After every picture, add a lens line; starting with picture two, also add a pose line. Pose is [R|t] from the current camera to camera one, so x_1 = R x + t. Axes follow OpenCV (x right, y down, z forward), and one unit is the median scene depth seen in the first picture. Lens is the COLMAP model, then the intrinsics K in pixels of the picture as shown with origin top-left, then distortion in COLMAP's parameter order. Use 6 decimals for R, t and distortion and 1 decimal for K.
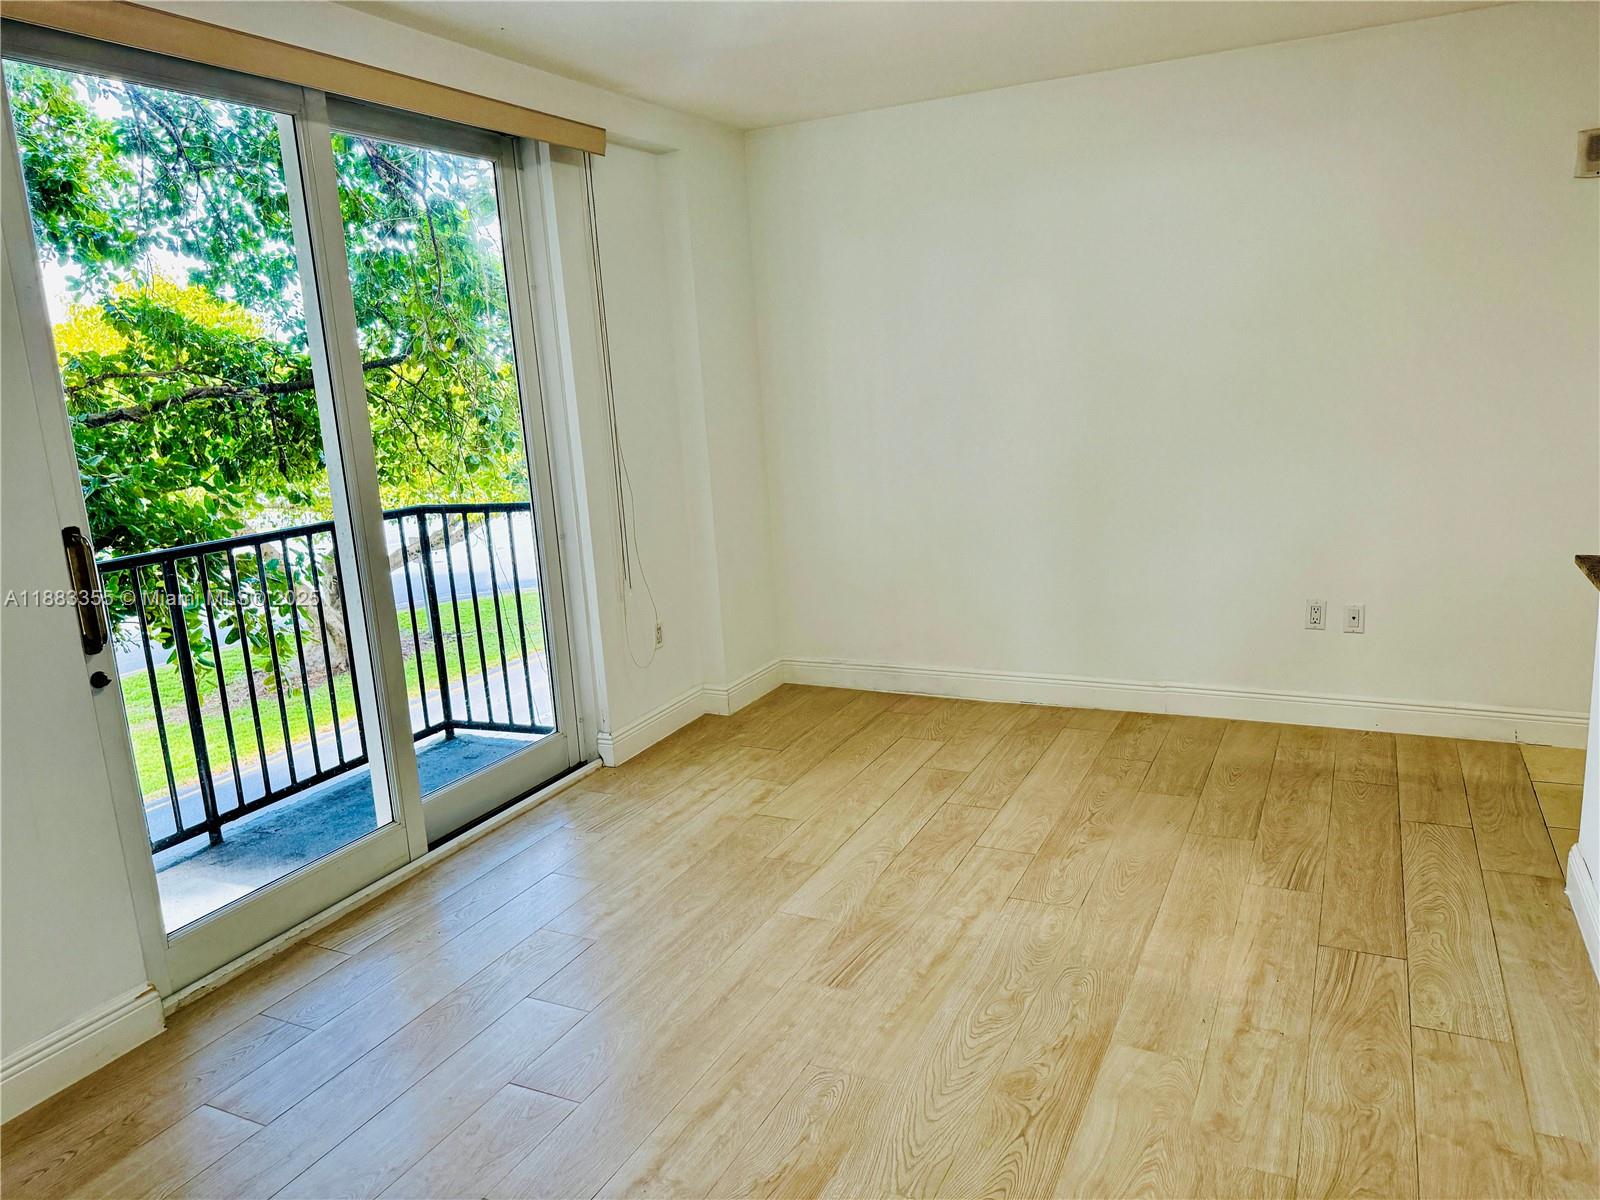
lens RADIAL K [[1118.4, 0, 800.0], [0, 1118.4, 600.0], [0, 0, 1]] dist [0.112513, -0.133603]
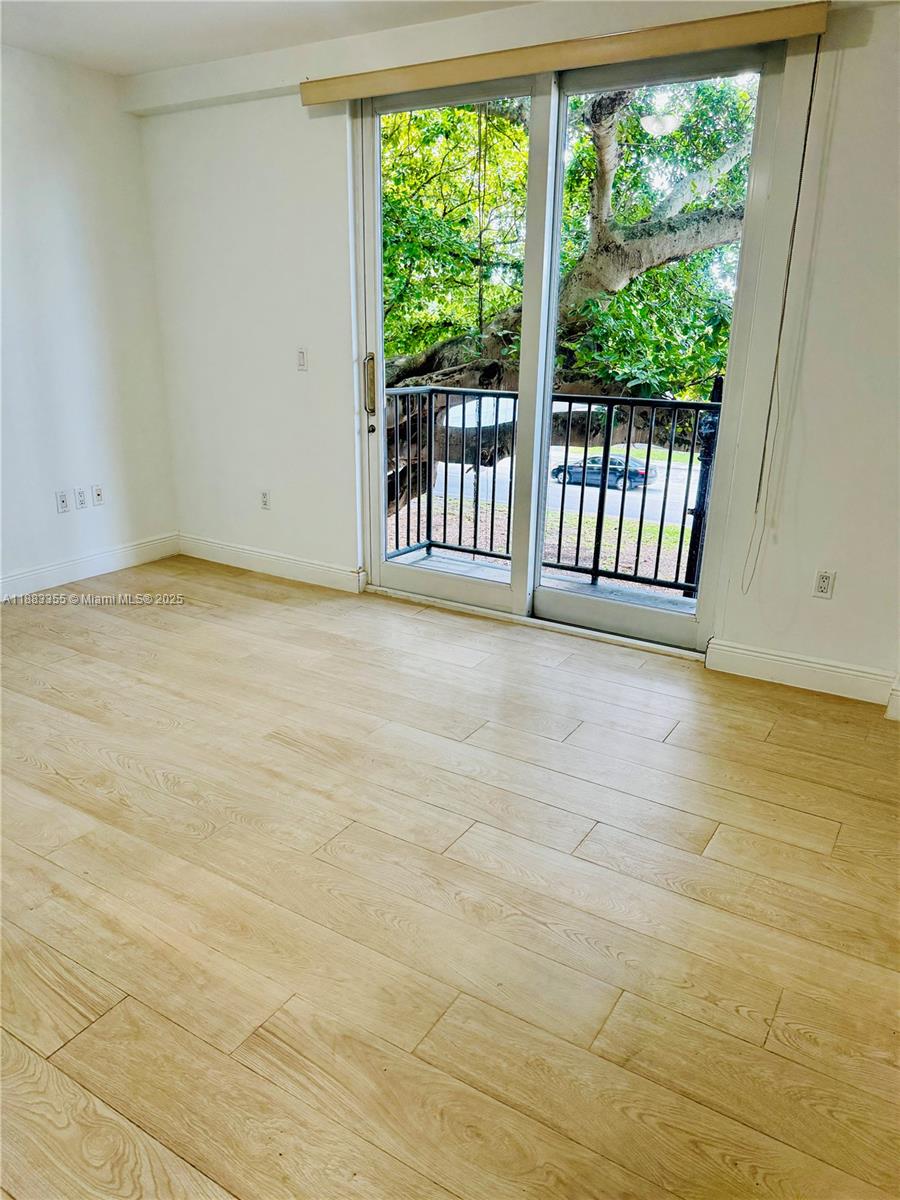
lens RADIAL K [[838.8, 0, 450.0], [0, 838.8, 600.0], [0, 0, 1]] dist [0.112513, -0.133603]
pose [[-0.102127, 0.361042, -0.926940, 0.804251], [-0.212397, 0.902411, 0.374889, -0.221996], [0.971832, 0.235165, -0.015476, 1.032067]]
